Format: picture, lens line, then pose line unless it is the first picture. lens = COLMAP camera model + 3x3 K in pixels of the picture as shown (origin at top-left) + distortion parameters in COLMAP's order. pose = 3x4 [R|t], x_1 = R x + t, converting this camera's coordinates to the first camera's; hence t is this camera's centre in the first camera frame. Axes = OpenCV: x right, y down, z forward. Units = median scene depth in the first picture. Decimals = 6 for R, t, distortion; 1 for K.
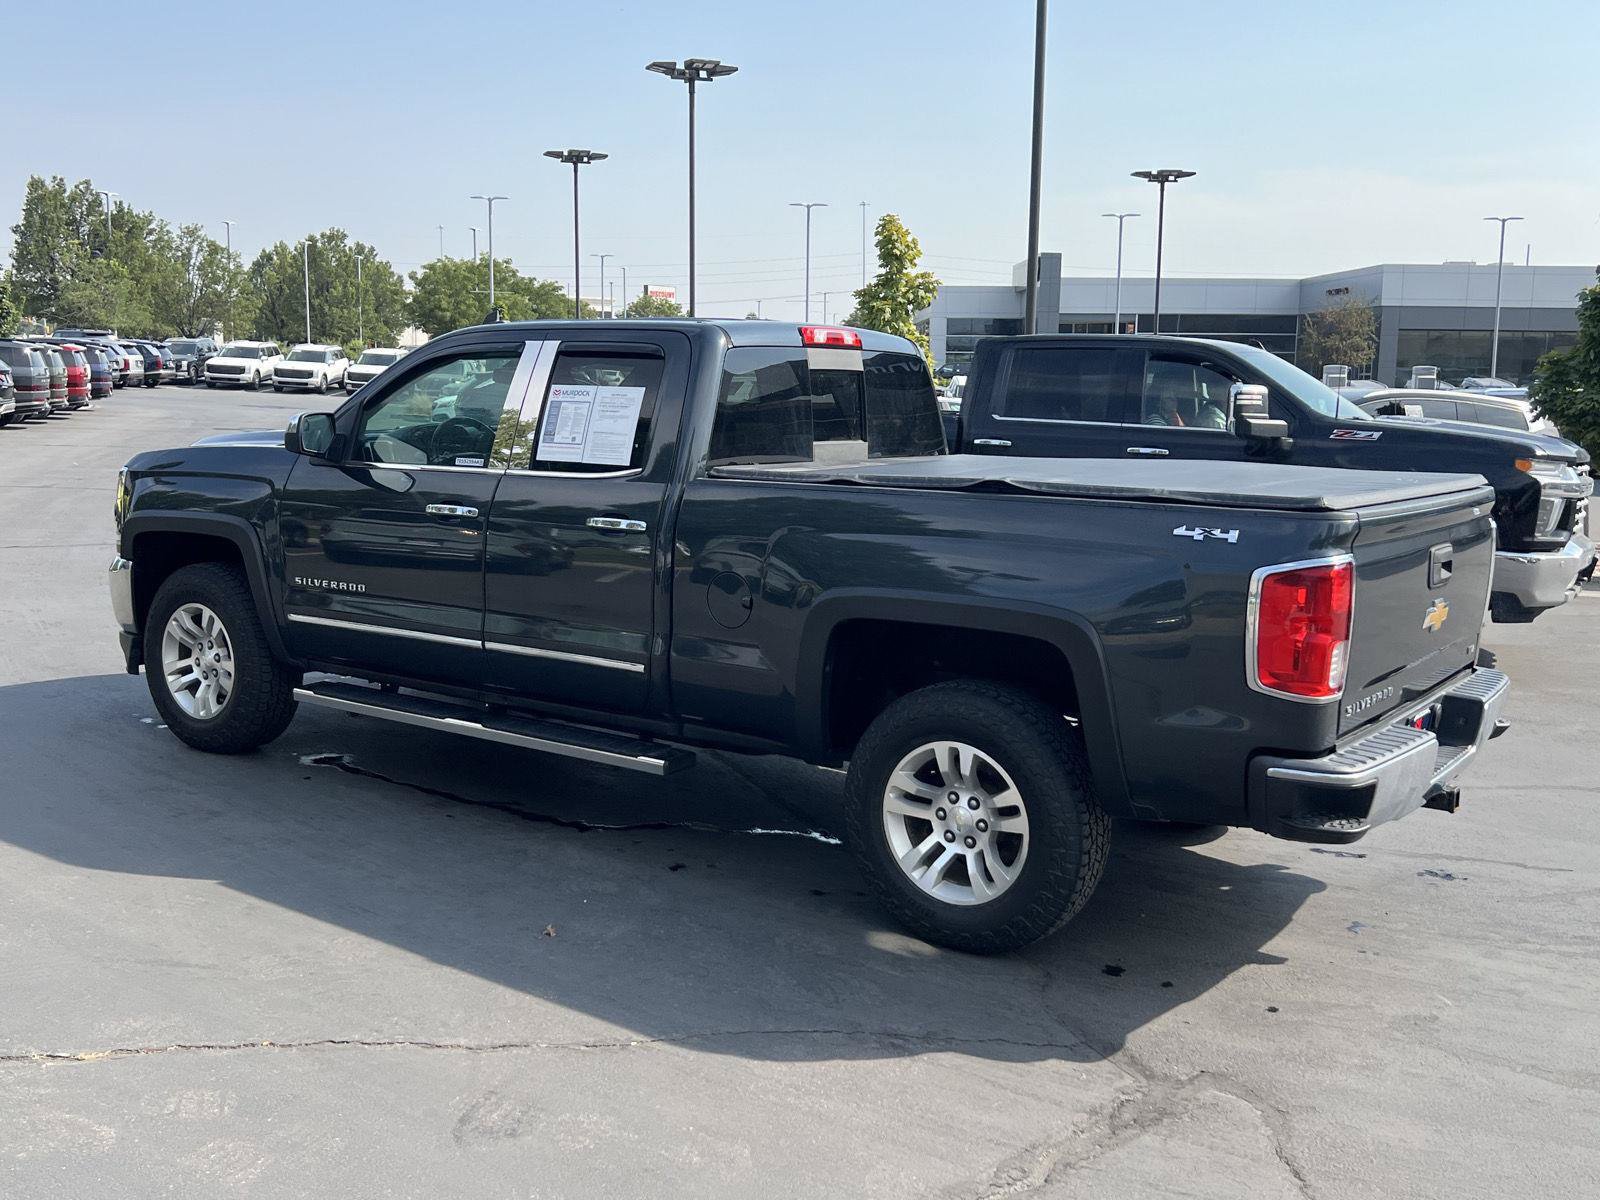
lens RADIAL K [[1608.4, 0, 792.6], [0, 1608.4, 610.4], [0, 0, 1]] dist [0.084021, -0.164275]
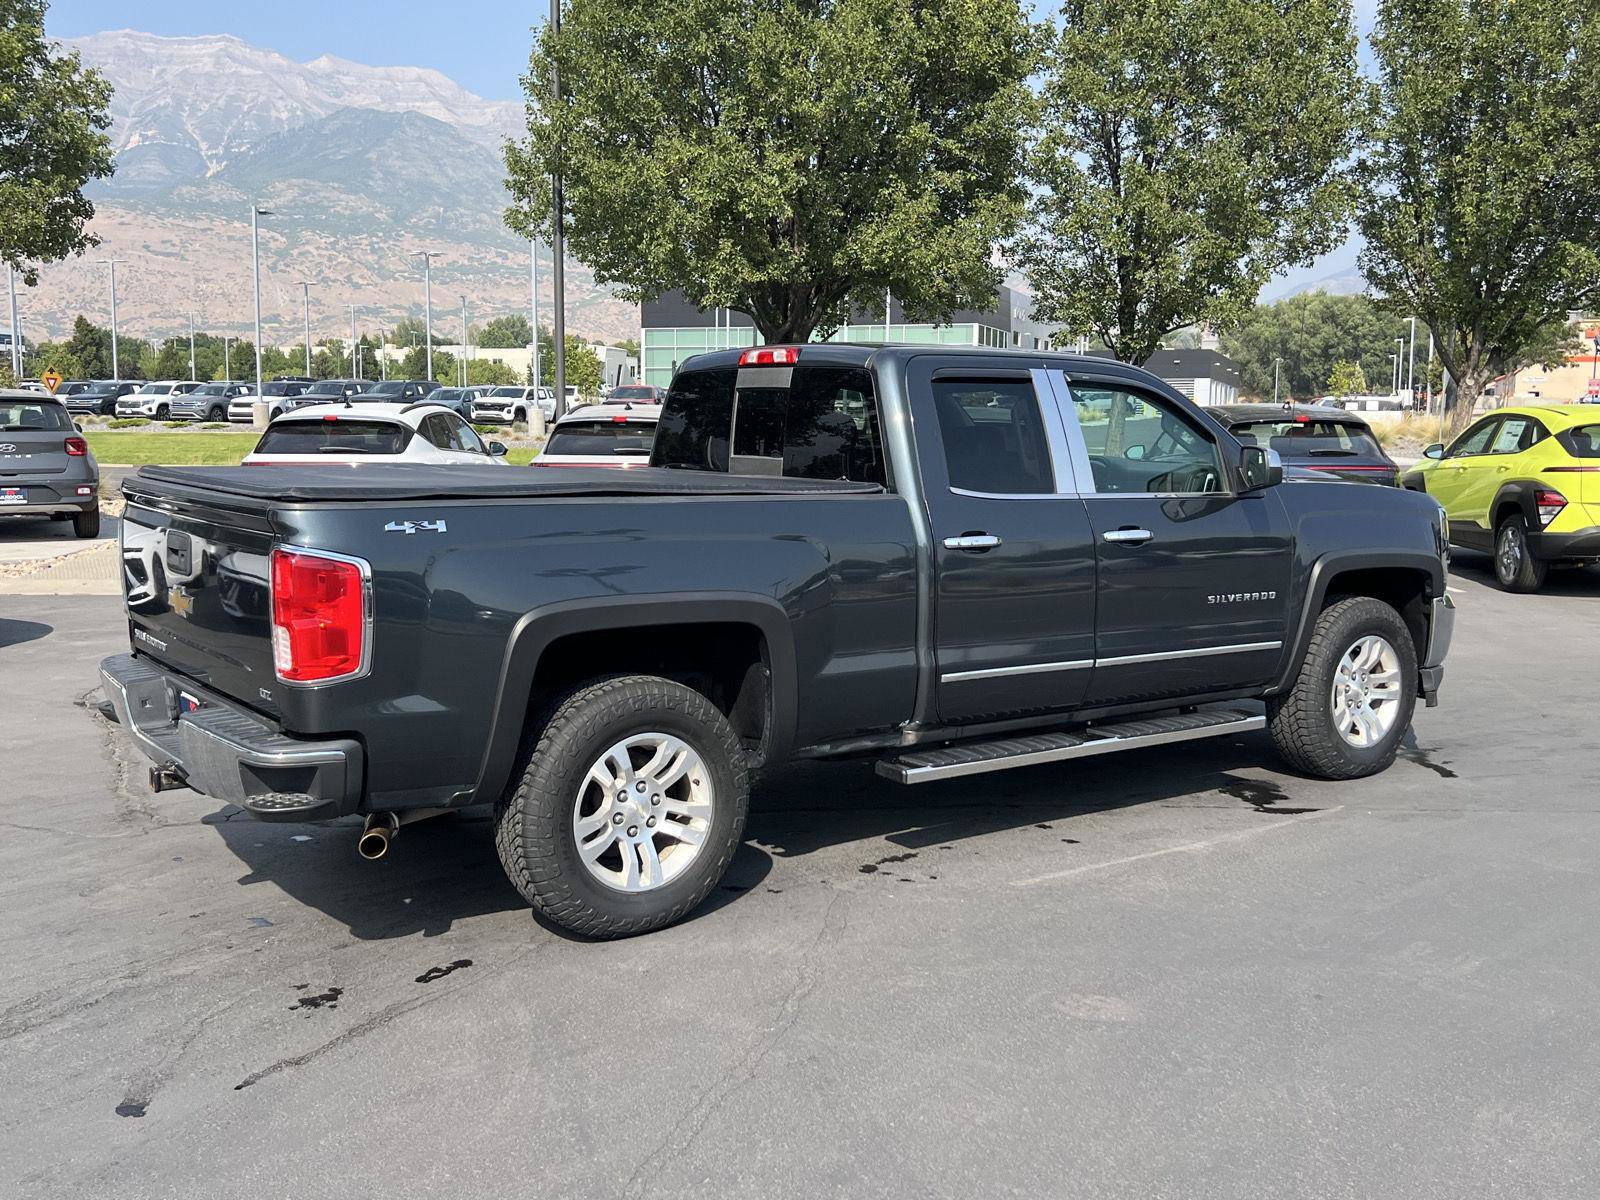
lens RADIAL K [[1600.8, 0, 790.7], [0, 1600.8, 604.6], [0, 0, 1]] dist [0.096392, -0.210871]
pose [[-0.331312, 0.087454, -0.939460, 0.884115], [-0.153544, 0.977425, 0.145138, -0.145597], [0.930944, 0.192335, -0.310404, 1.204839]]
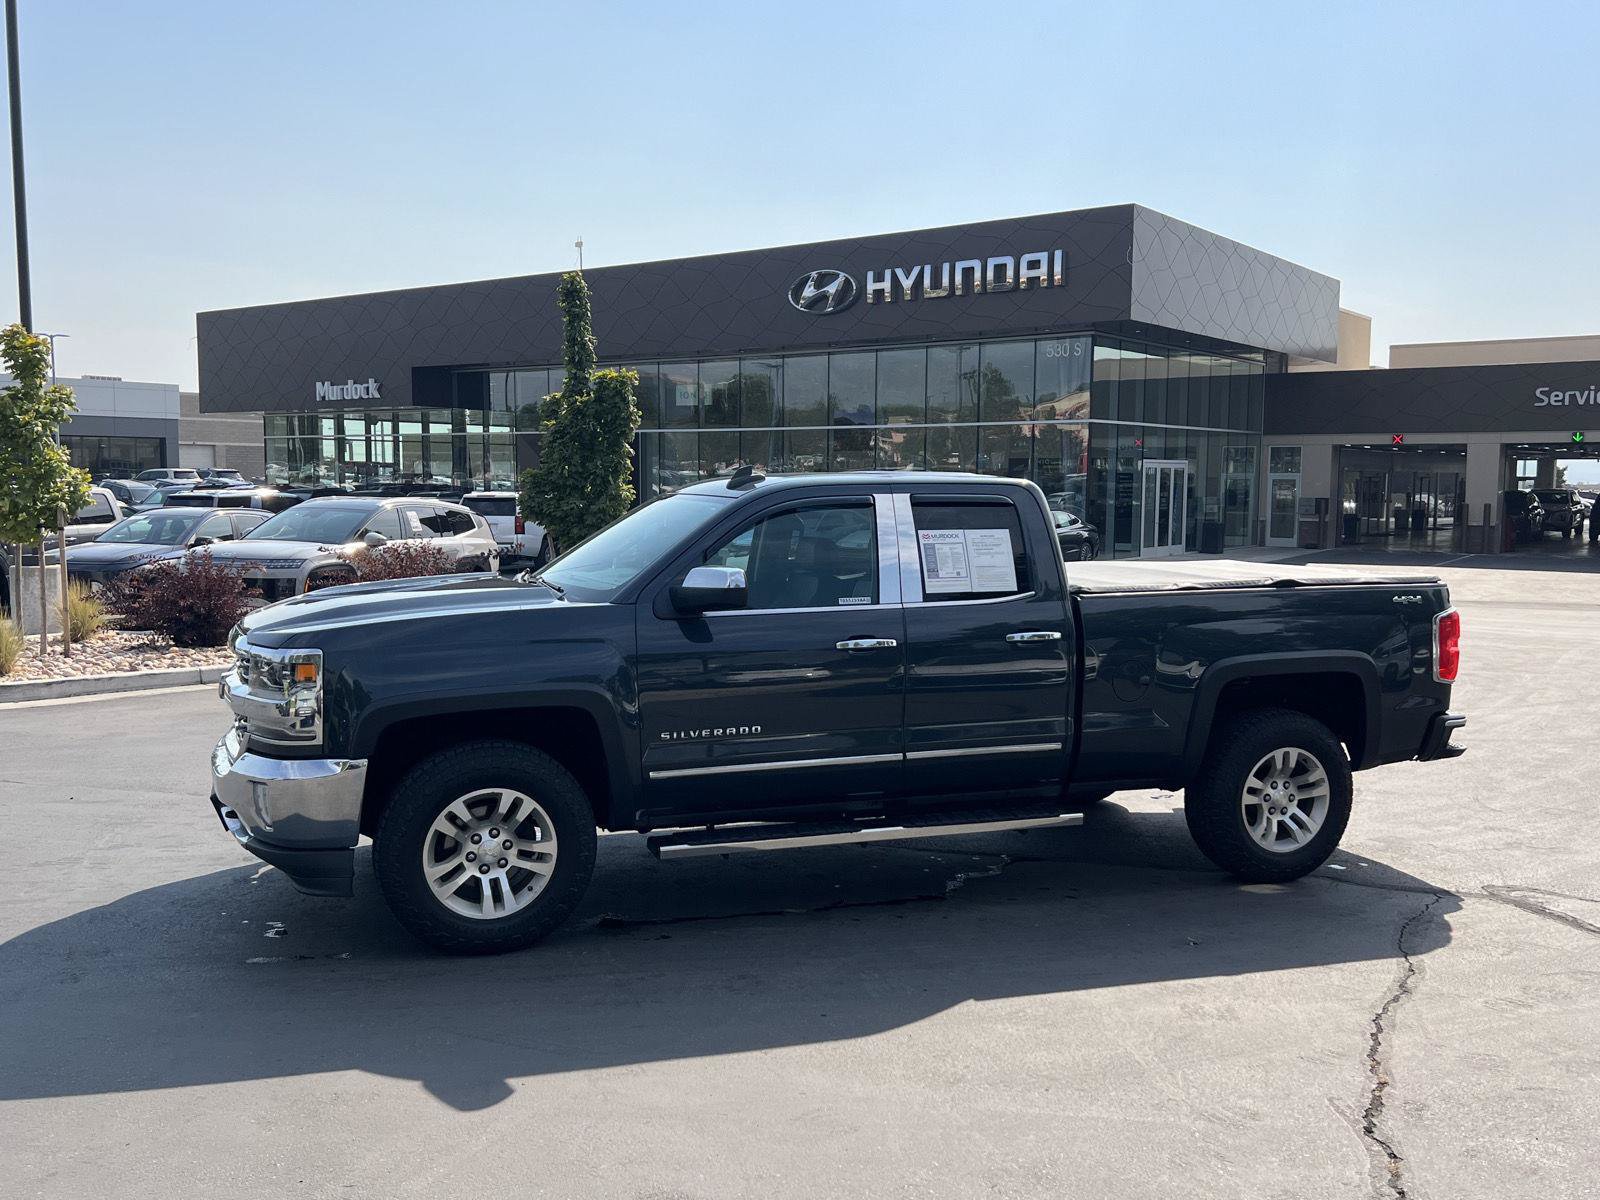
lens RADIAL K [[1427.3, 0, 787.6], [0, 1427.3, 596.1], [0, 0, 1]] dist [0.092434, -0.178435]
pose [[0.572162, -0.080137, 0.816216, -0.907790], [0.126418, 0.991938, 0.008771, -0.095480], [-0.810339, 0.098166, 0.577680, 0.399166]]
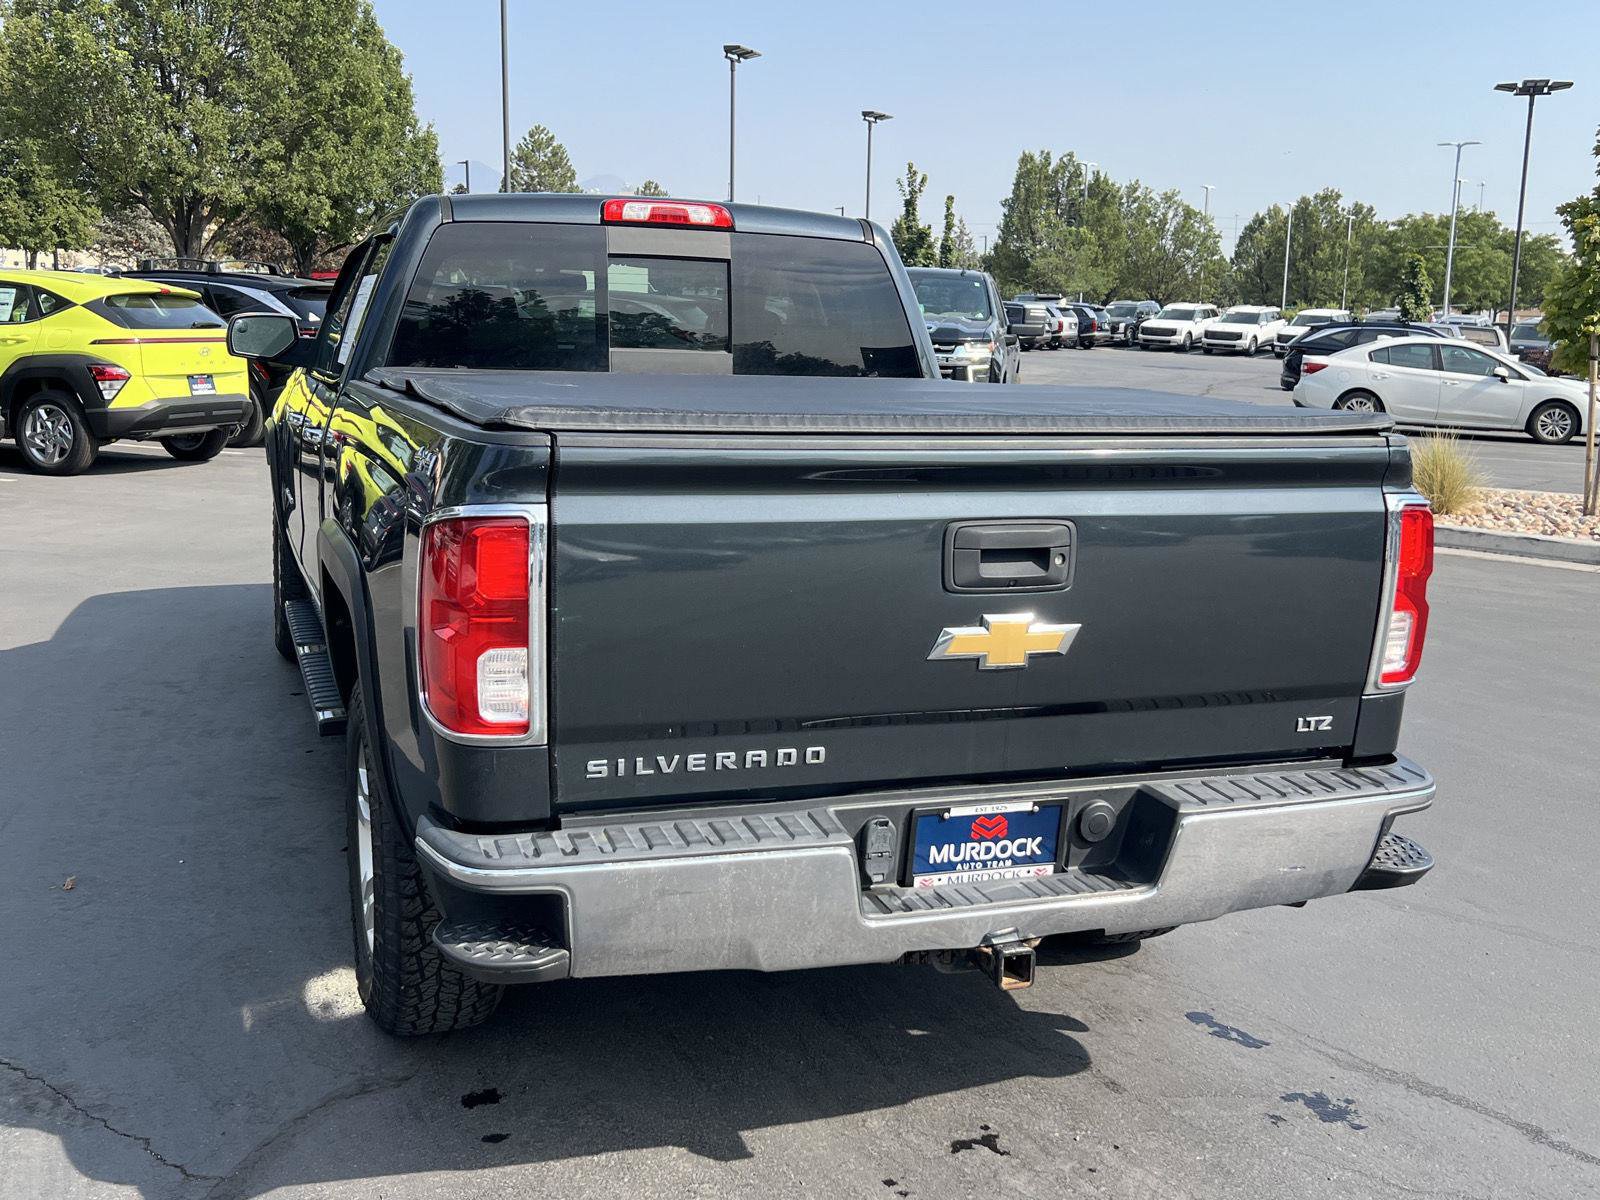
lens RADIAL K [[1608.4, 0, 792.6], [0, 1608.4, 610.4], [0, 0, 1]] dist [0.084021, -0.164275]
pose [[0.818828, 0.103356, -0.564658, 0.469329], [-0.092599, 0.994557, 0.047765, -0.020053], [0.566522, 0.013176, 0.823942, 0.351121]]
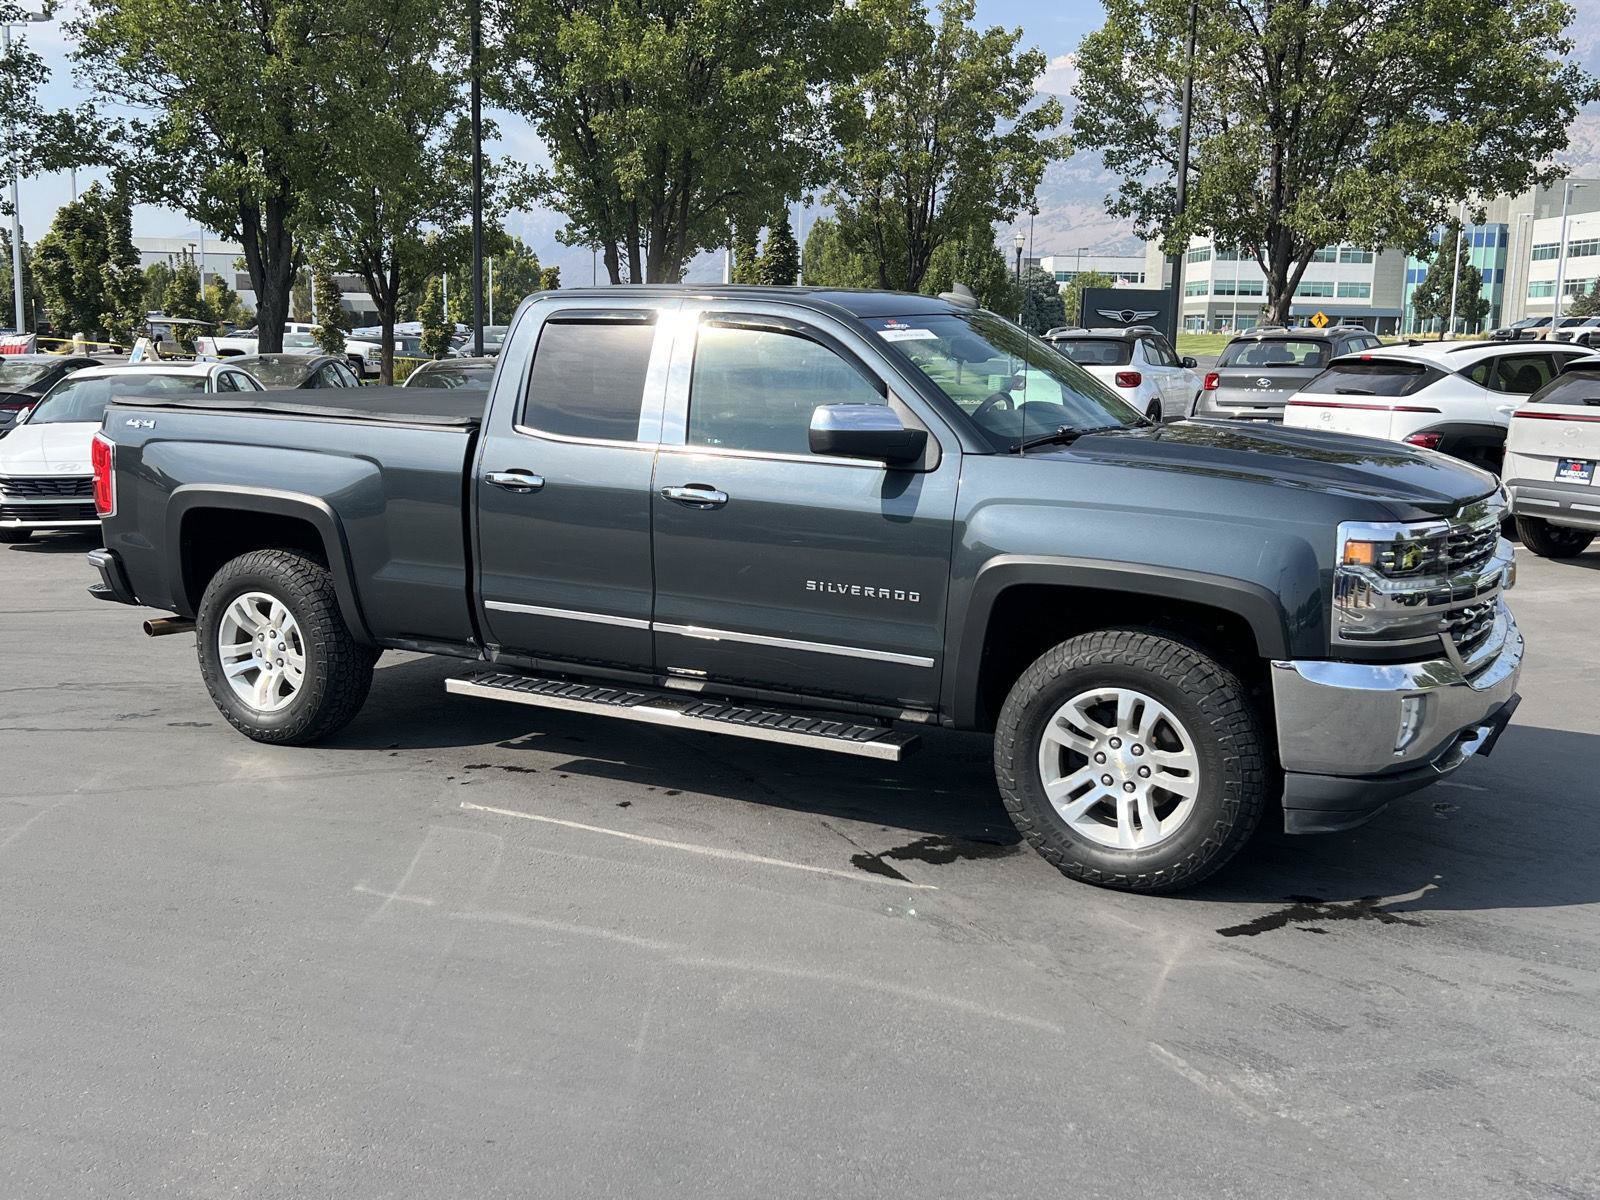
lens RADIAL K [[1608.4, 0, 792.6], [0, 1608.4, 610.4], [0, 0, 1]] dist [0.084021, -0.164275]
pose [[-0.995086, -0.015238, -0.097837, 0.012569], [-0.045134, 0.949272, 0.311199, -0.280126], [0.088132, 0.314085, -0.945295, 1.878044]]
